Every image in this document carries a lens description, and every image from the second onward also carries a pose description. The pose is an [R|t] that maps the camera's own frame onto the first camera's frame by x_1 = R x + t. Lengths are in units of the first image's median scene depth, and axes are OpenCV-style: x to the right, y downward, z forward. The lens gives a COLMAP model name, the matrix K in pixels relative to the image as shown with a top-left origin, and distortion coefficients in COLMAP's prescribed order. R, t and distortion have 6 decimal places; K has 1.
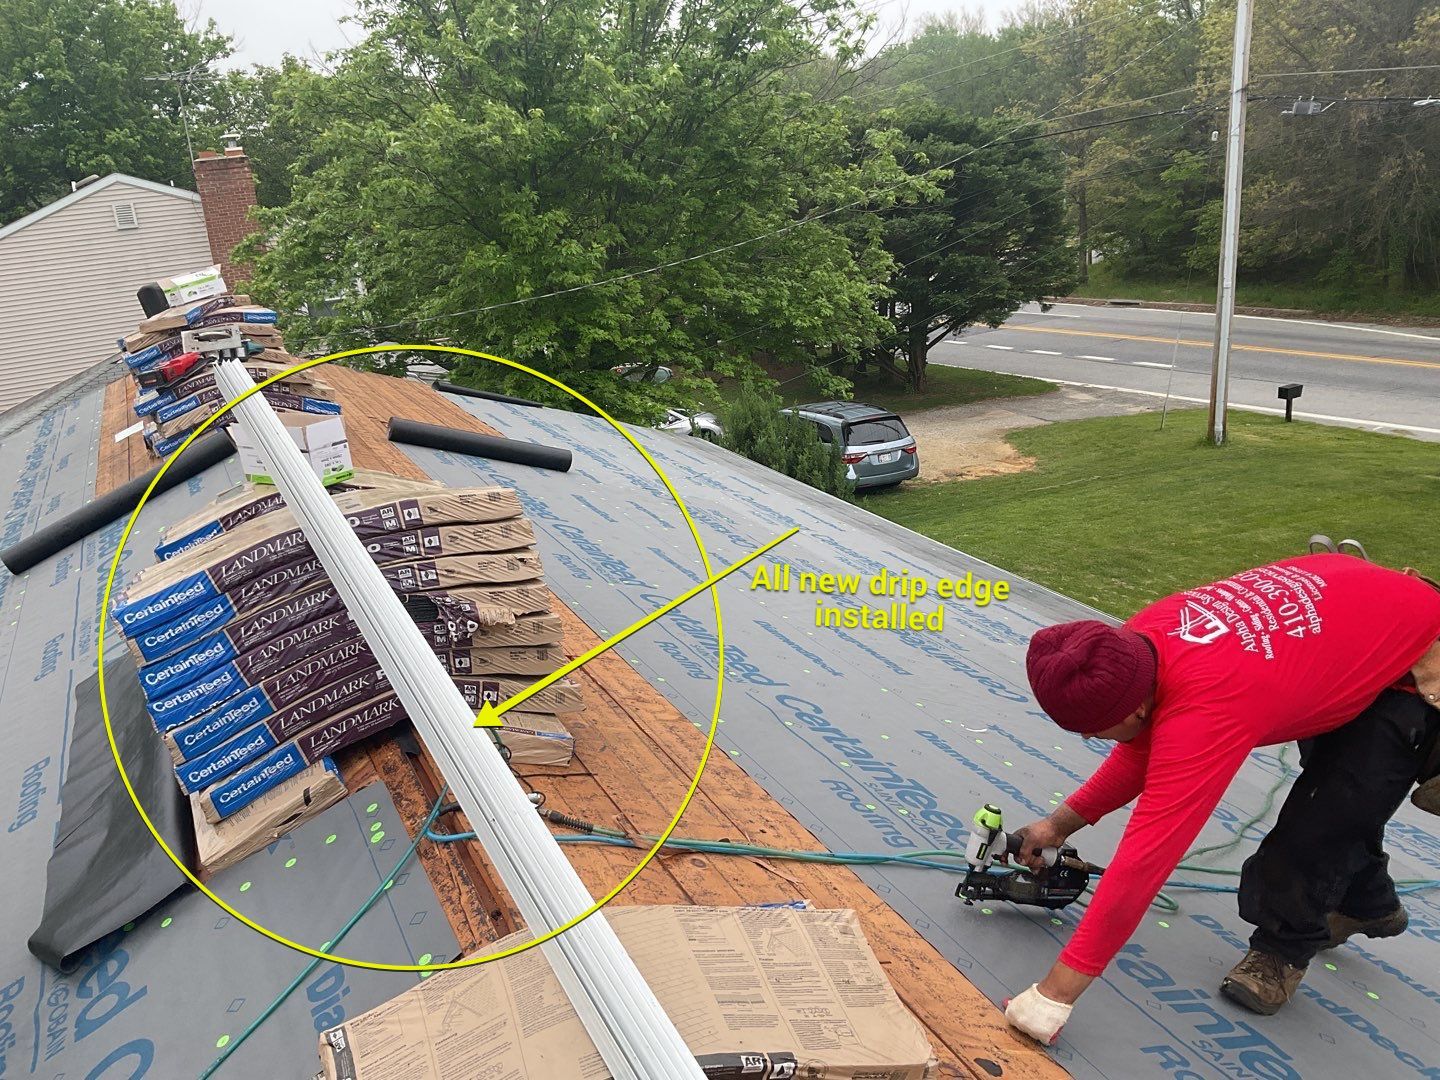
lens RADIAL K [[1187.8, 0, 712.7], [0, 1187.8, 539.0], [0, 0, 1]] dist [0.093213, -0.187075]
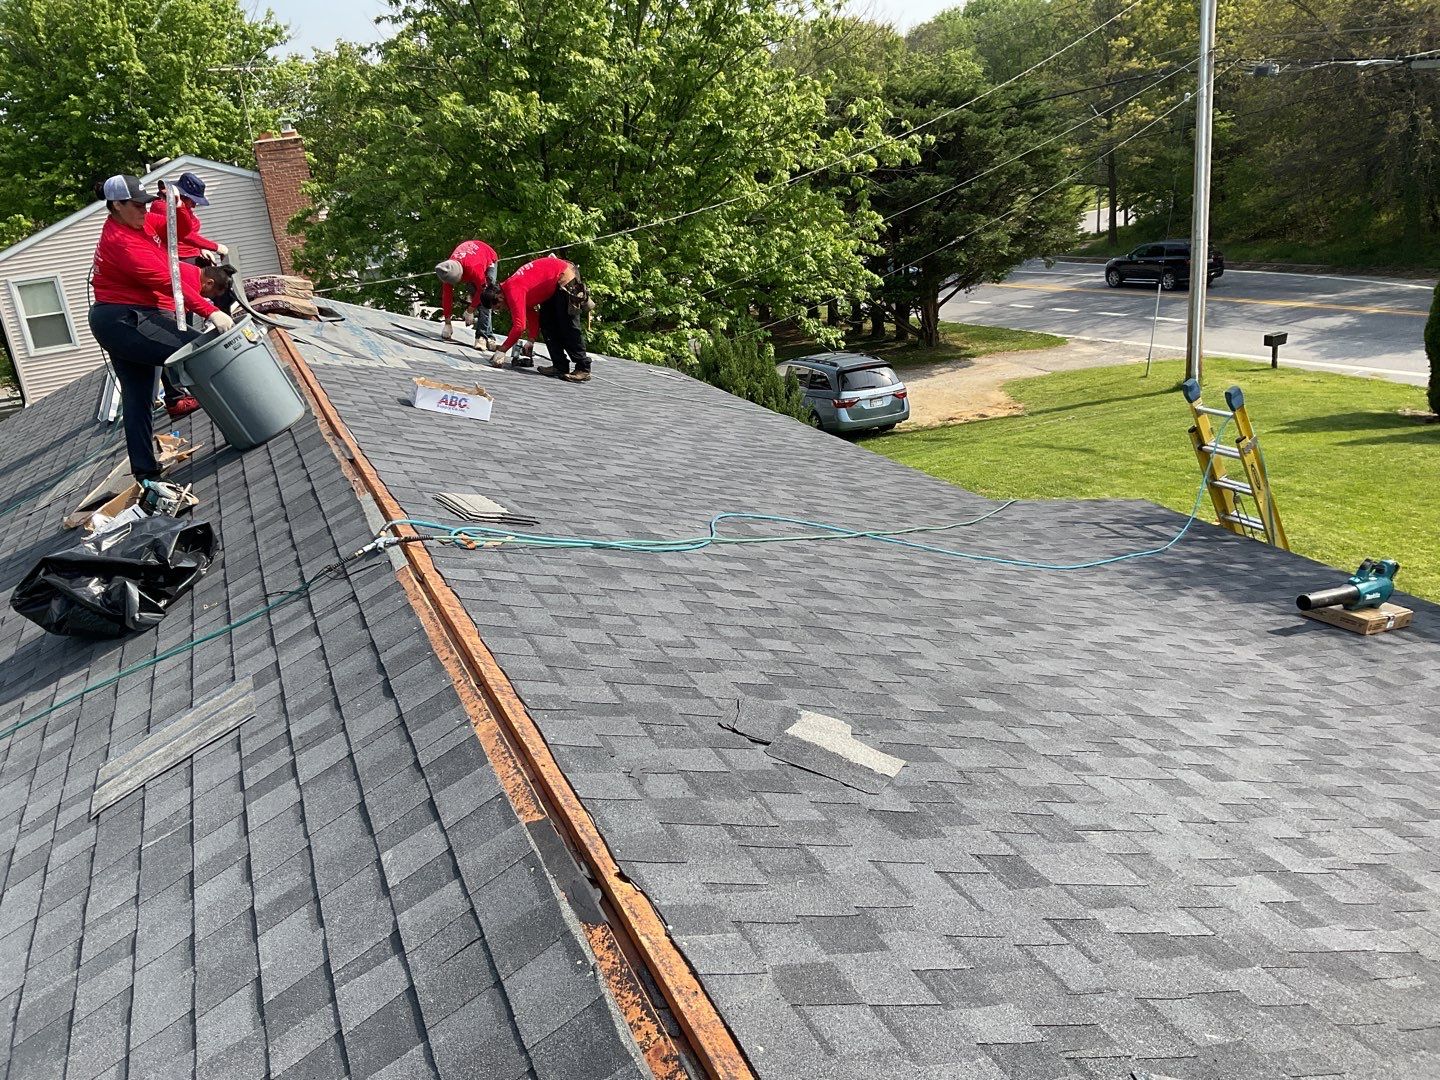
lens RADIAL K [[1187.8, 0, 710.5], [0, 1187.8, 539.3], [0, 0, 1]] dist [0.093213, -0.187075]
pose [[0.998591, -0.006083, -0.052712, 0.043737], [0.007265, 0.999726, 0.022271, 0.028197], [0.052562, -0.022623, 0.998361, -0.090682]]
